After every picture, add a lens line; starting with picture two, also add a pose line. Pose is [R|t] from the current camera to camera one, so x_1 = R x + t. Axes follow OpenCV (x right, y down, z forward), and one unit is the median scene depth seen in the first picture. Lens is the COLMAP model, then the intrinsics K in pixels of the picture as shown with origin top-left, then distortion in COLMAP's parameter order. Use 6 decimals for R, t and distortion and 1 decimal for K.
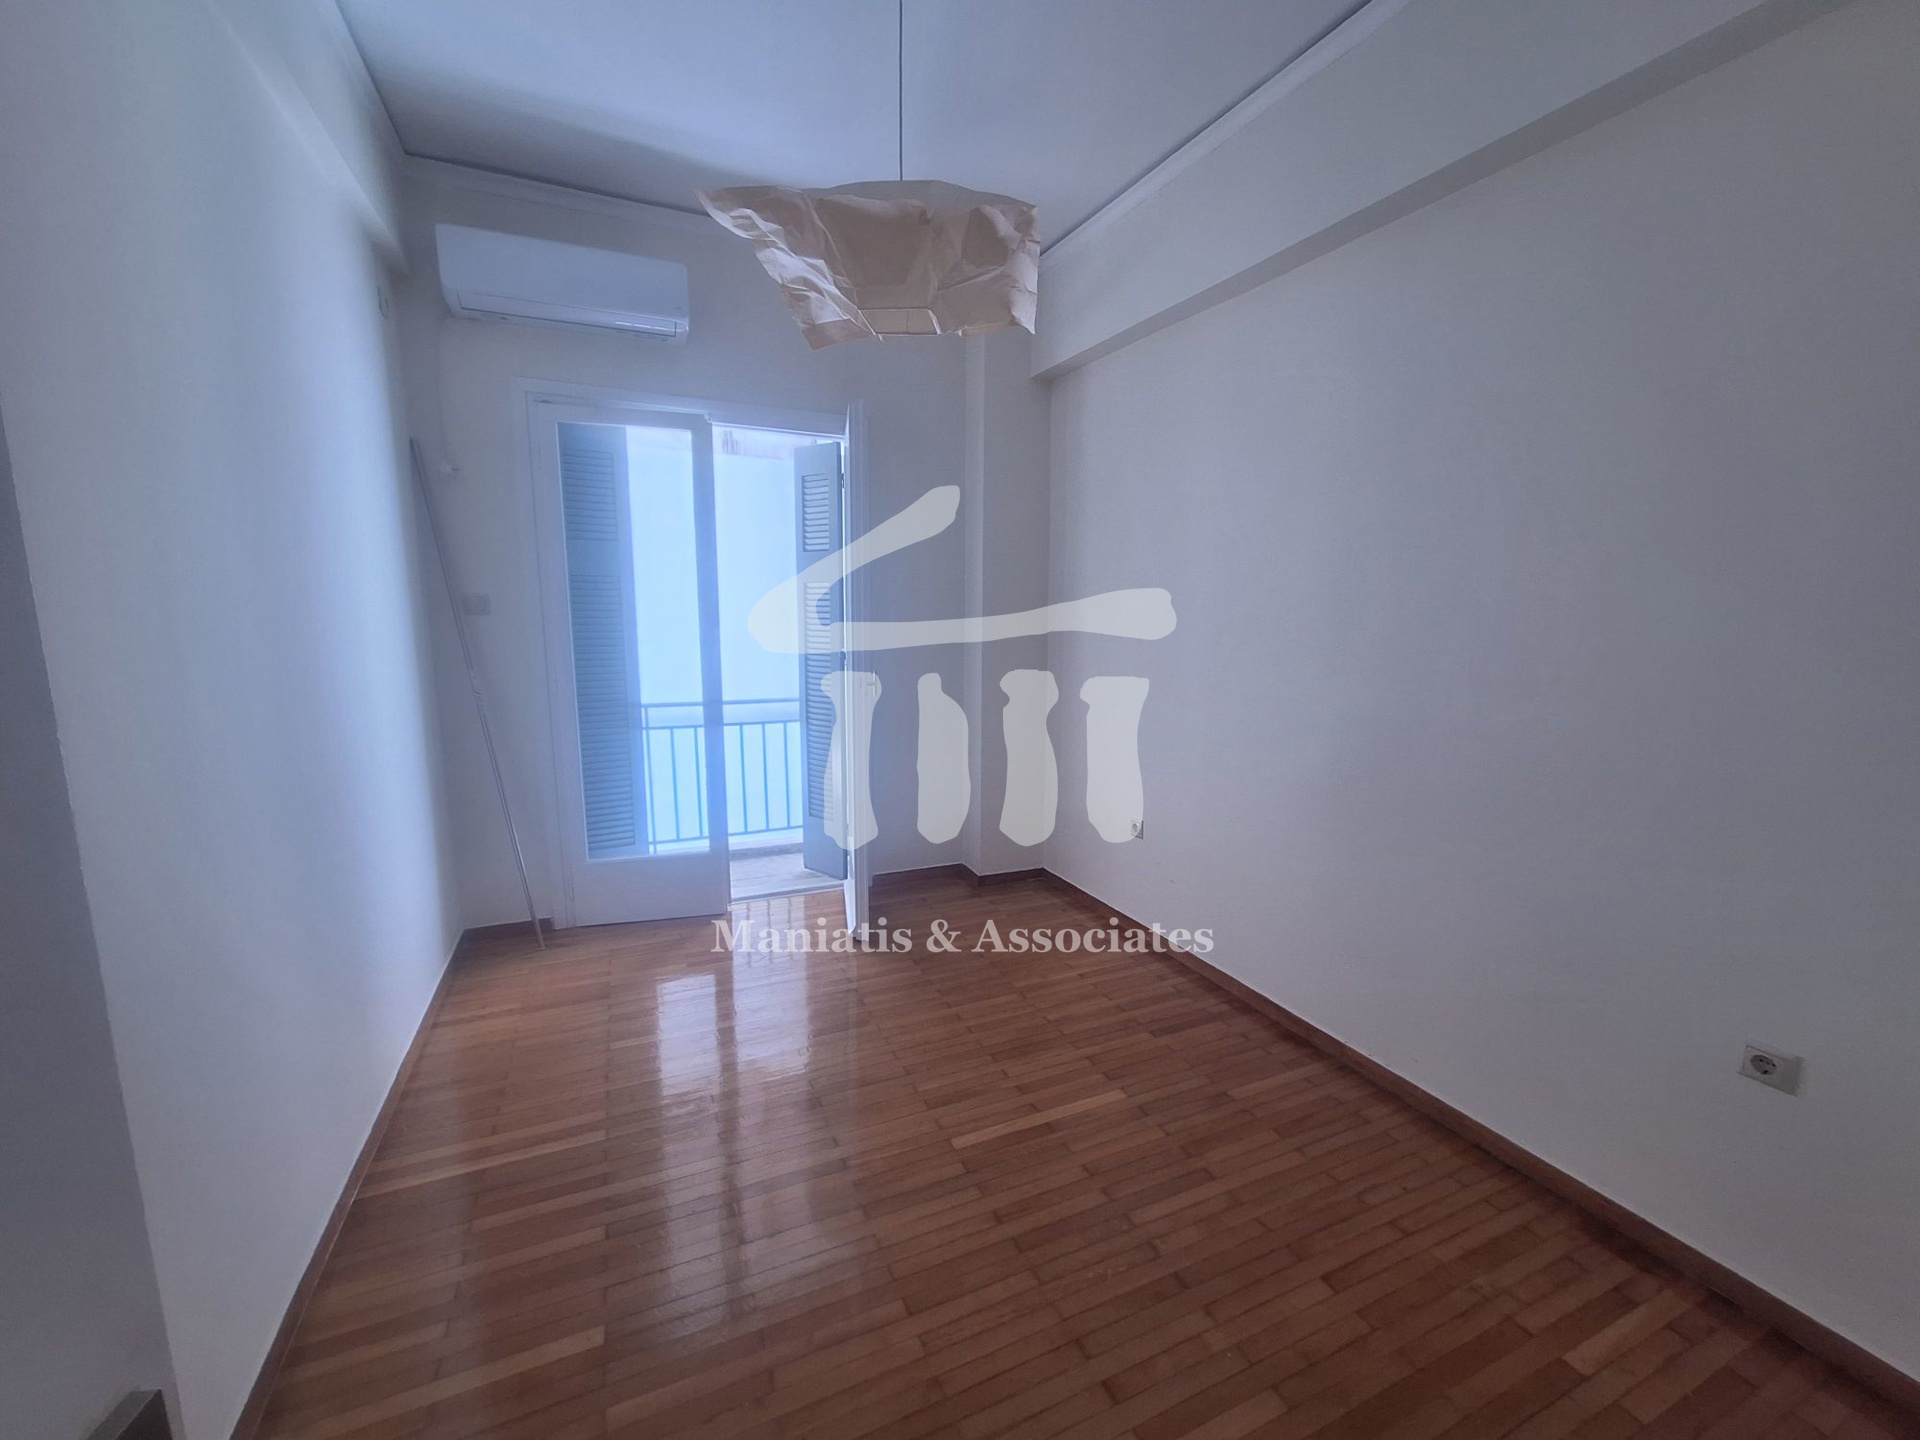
lens RADIAL K [[753.6, 0, 960.9], [0, 753.6, 727.4], [0, 0, 1]] dist [-0.008669, 0.003282]
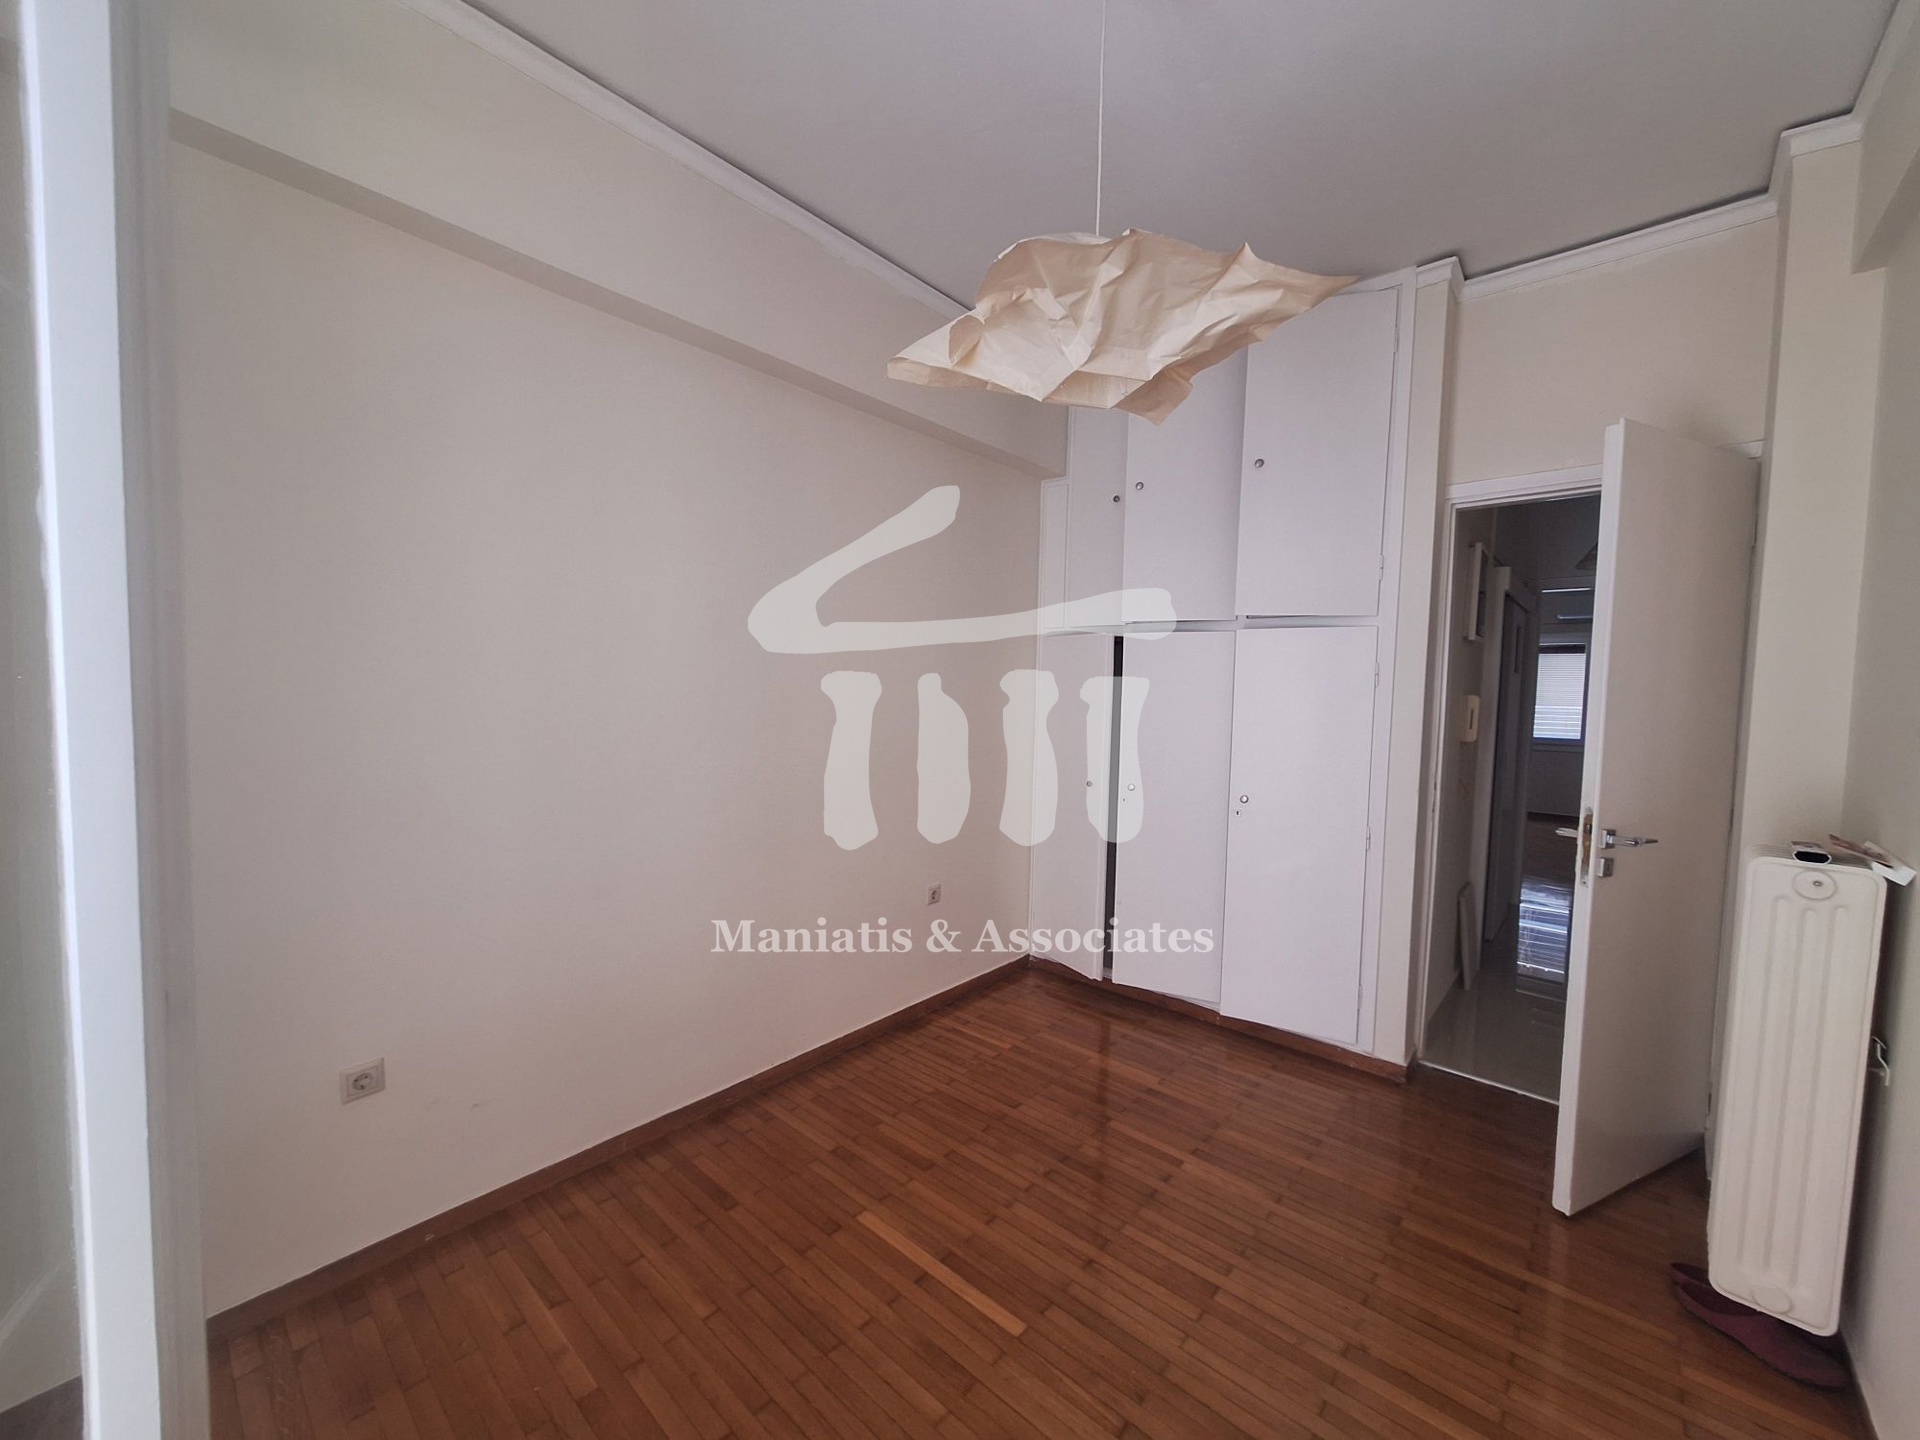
lens RADIAL K [[753.2, 0, 958.9], [0, 753.2, 727.4], [0, 0, 1]] dist [-0.001436, -0.000256]
pose [[-0.408867, -0.072835, 0.909683, -0.777642], [0.117863, 0.984247, 0.131779, -0.261581], [-0.904951, 0.161098, -0.393841, 1.423954]]
